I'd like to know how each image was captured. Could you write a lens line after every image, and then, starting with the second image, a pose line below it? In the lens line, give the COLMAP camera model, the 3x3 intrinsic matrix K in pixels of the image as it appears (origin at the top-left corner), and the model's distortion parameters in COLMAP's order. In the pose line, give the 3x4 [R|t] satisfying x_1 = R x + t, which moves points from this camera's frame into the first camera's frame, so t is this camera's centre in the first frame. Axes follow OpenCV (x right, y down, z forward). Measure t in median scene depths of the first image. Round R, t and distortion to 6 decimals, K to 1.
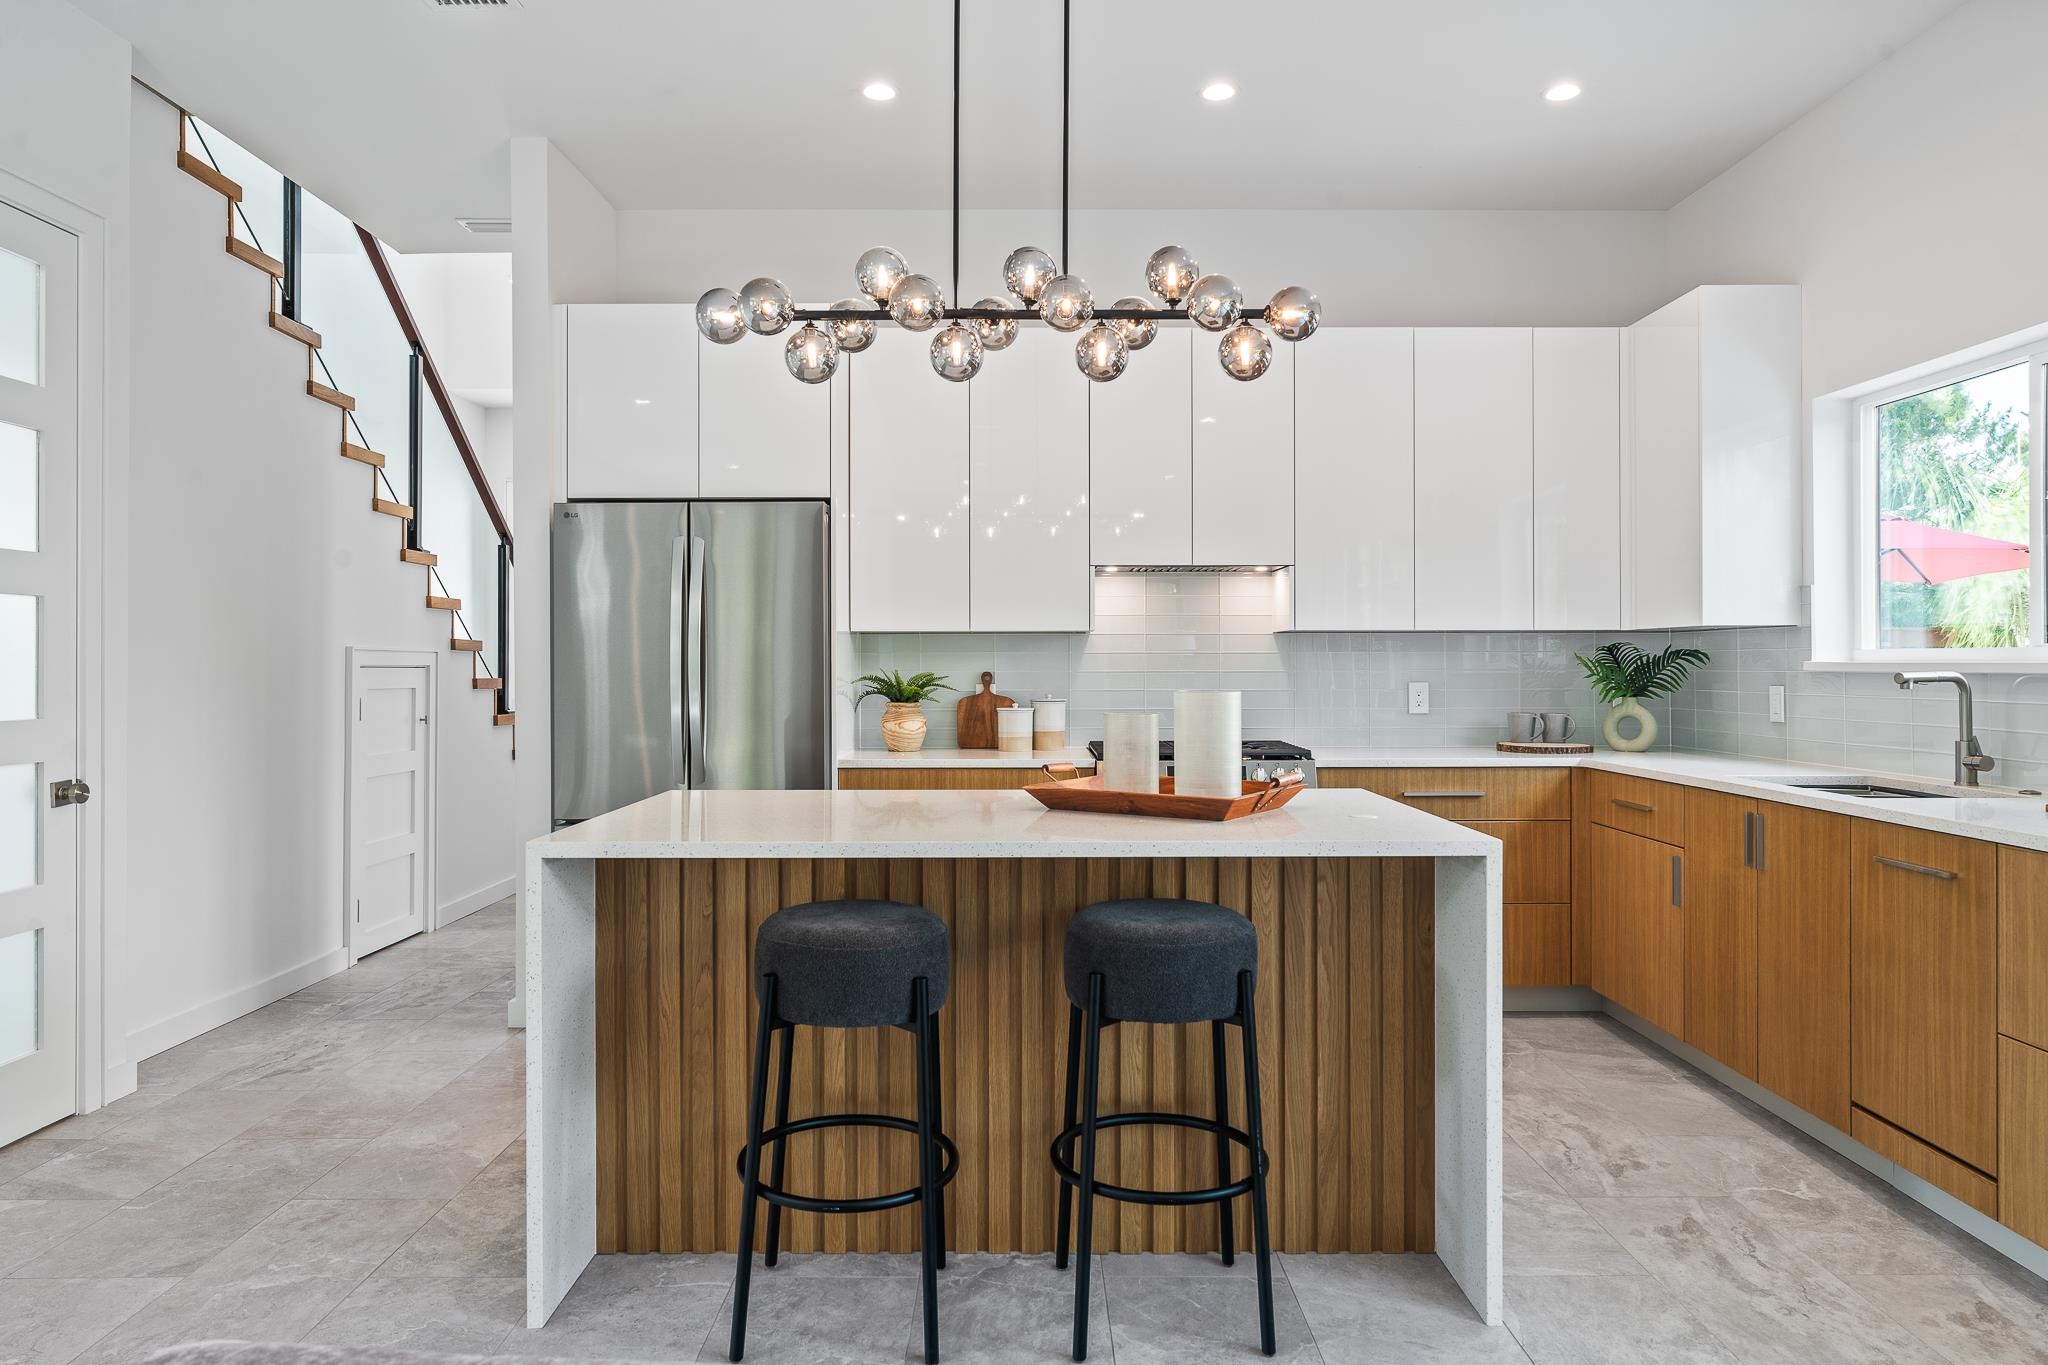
lens RADIAL K [[1275.5, 0, 1020.2], [0, 1275.5, 662.6], [0, 0, 1]] dist [-0.002562, 0.001965]
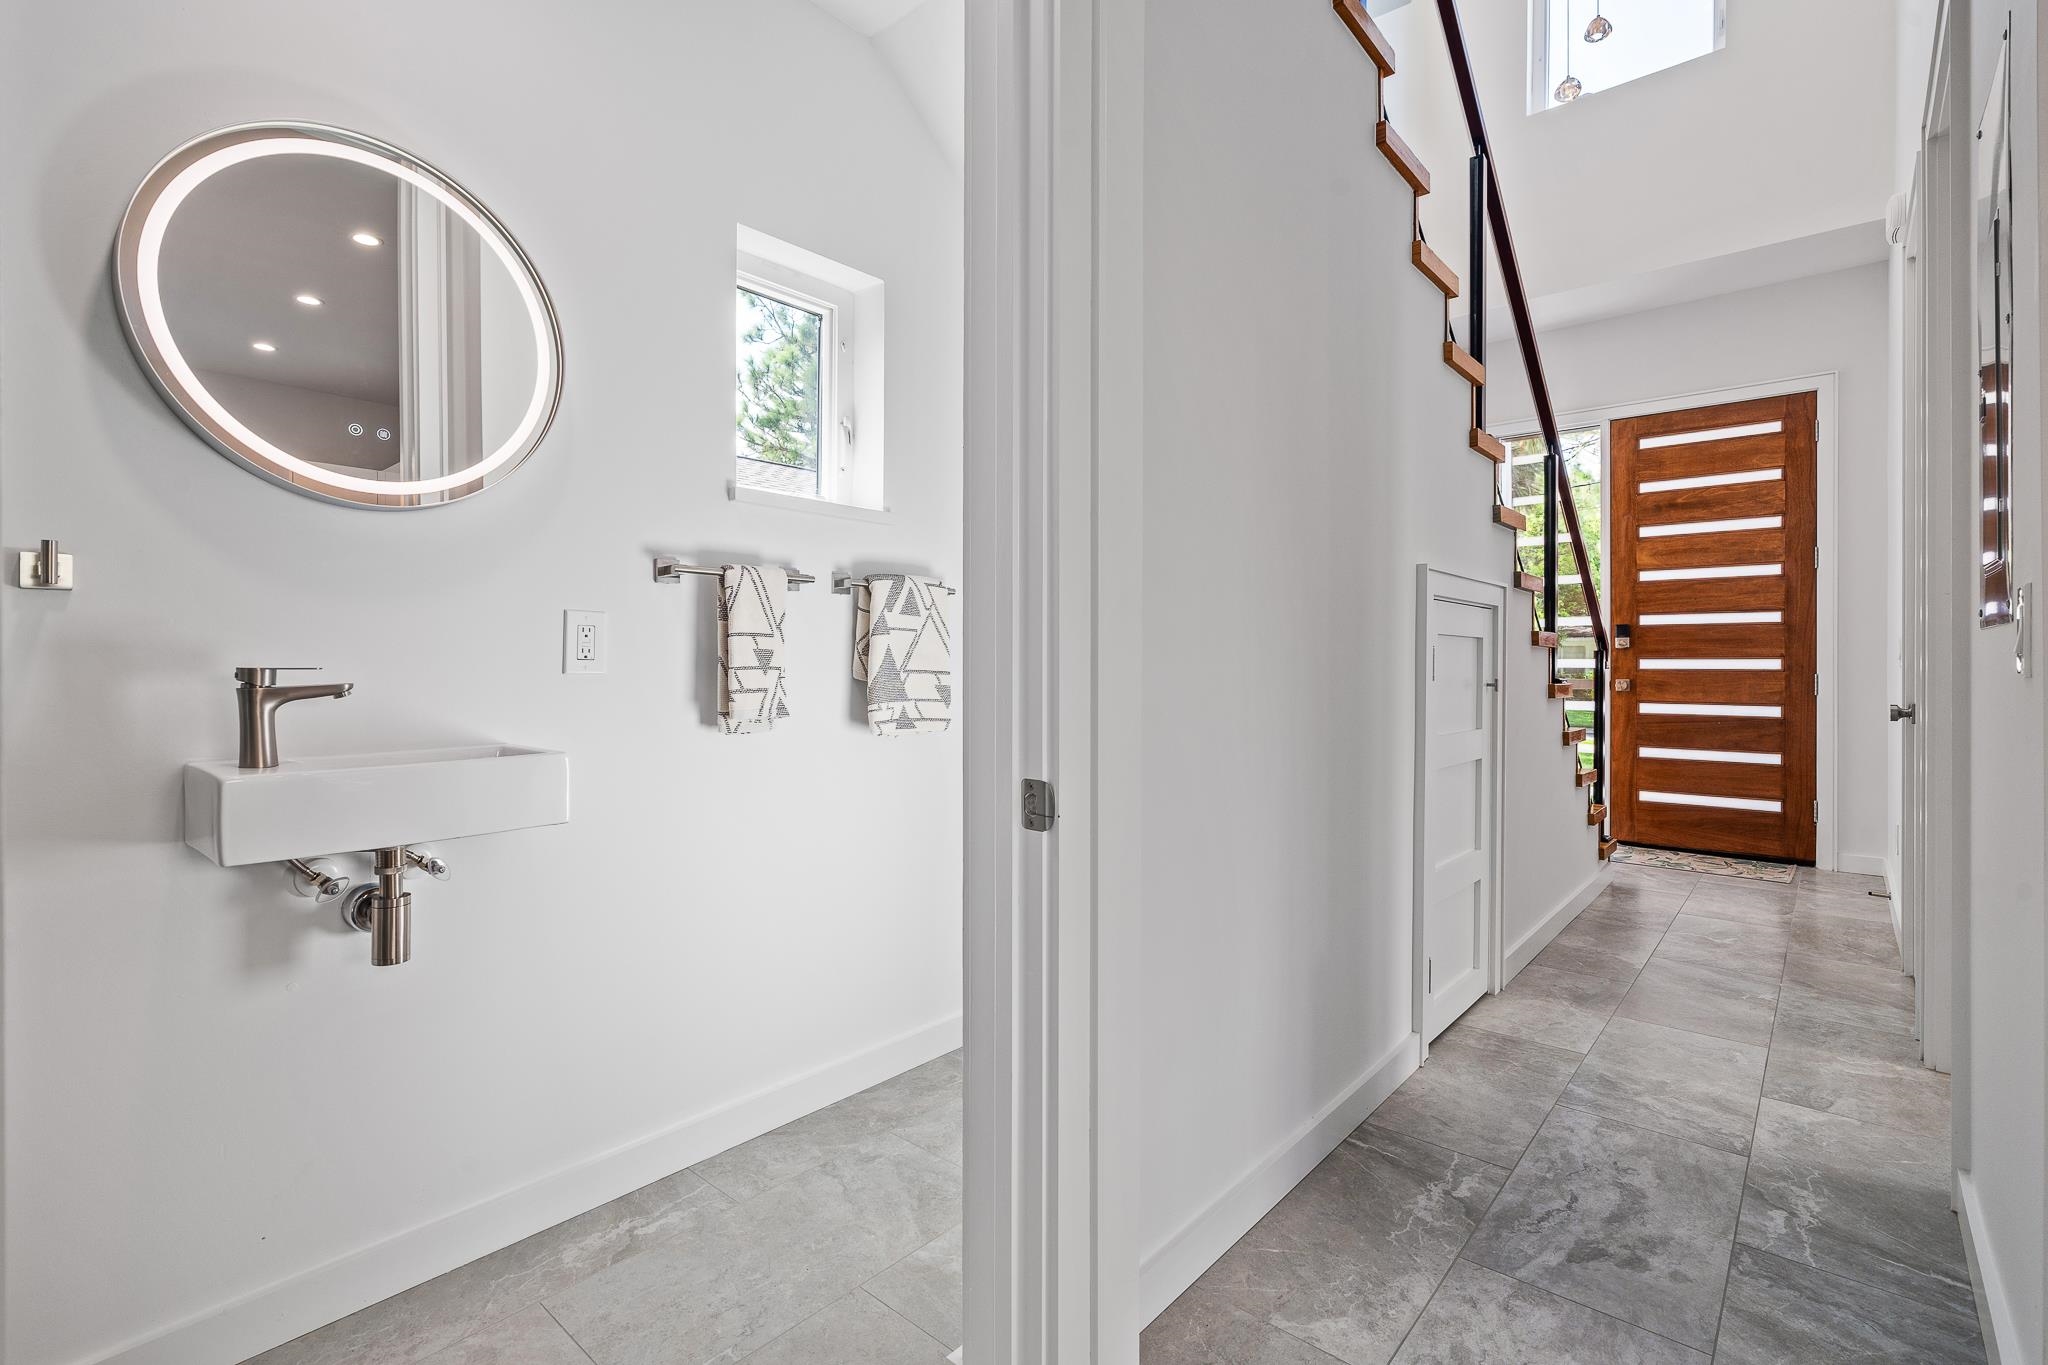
lens RADIAL K [[929.3, 0, 1044.4], [0, 929.3, 662.6], [0, 0, 1]] dist [-0.004886, 0.002412]
pose [[0.761662, 0.004428, -0.647959, -0.446147], [-0.002309, 0.999989, 0.004120, 0.042827], [0.647970, -0.001642, 0.761664, 0.634077]]
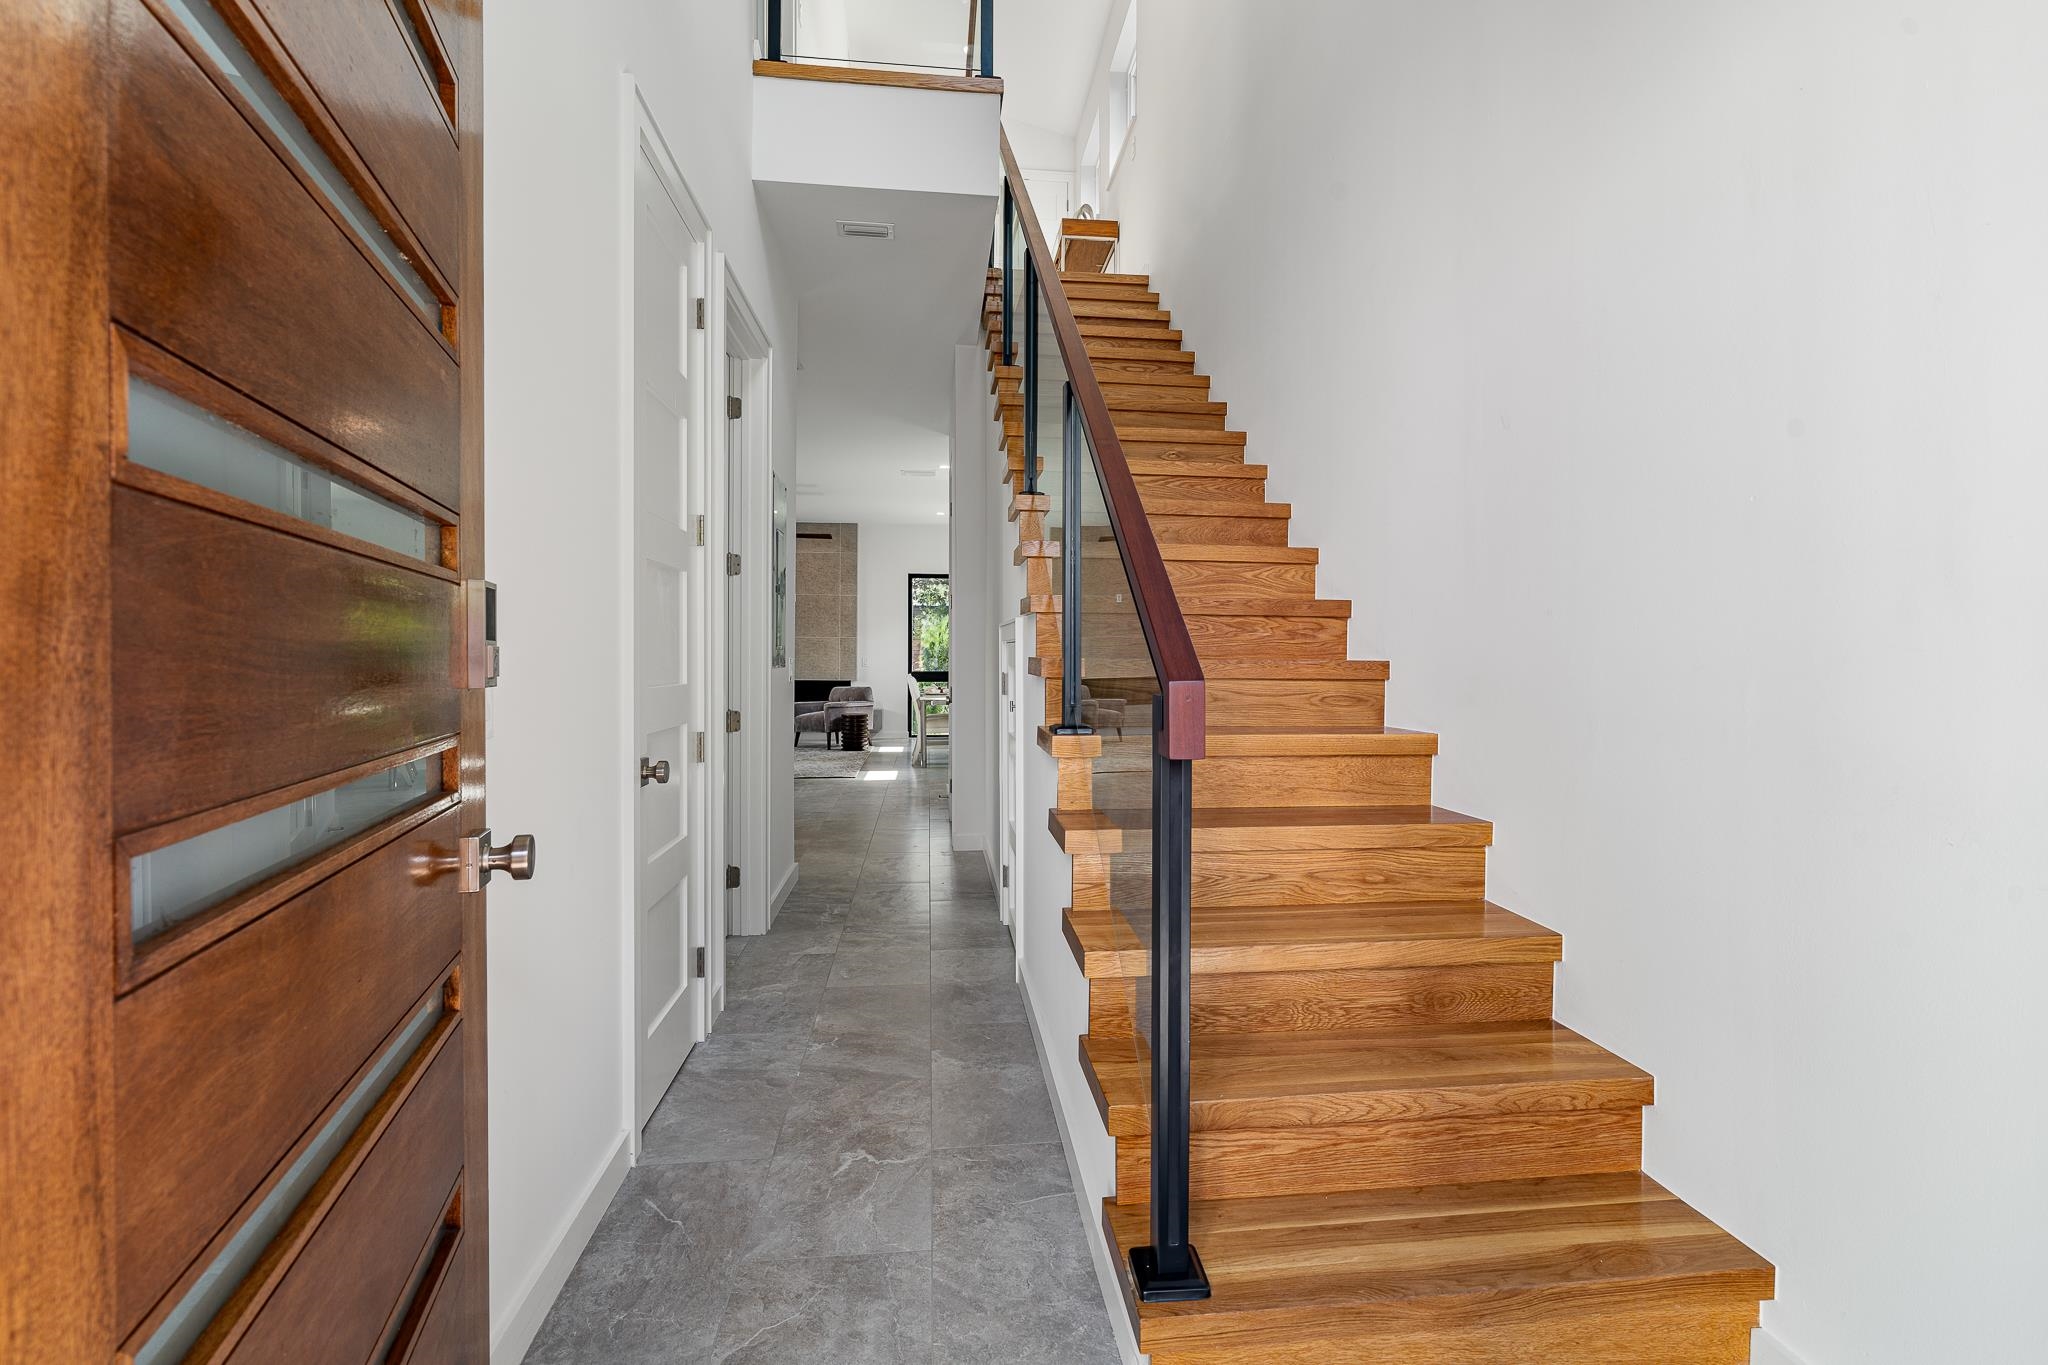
lens RADIAL K [[929.3, 0, 1031.7], [0, 929.3, 669.9], [0, 0, 1]] dist [-0.004886, 0.002412]
pose [[-0.993948, 0.001379, -0.109839, -0.561908], [-0.000139, 0.999905, 0.013812, 0.018823], [0.109848, 0.013743, -0.993853, 2.159023]]
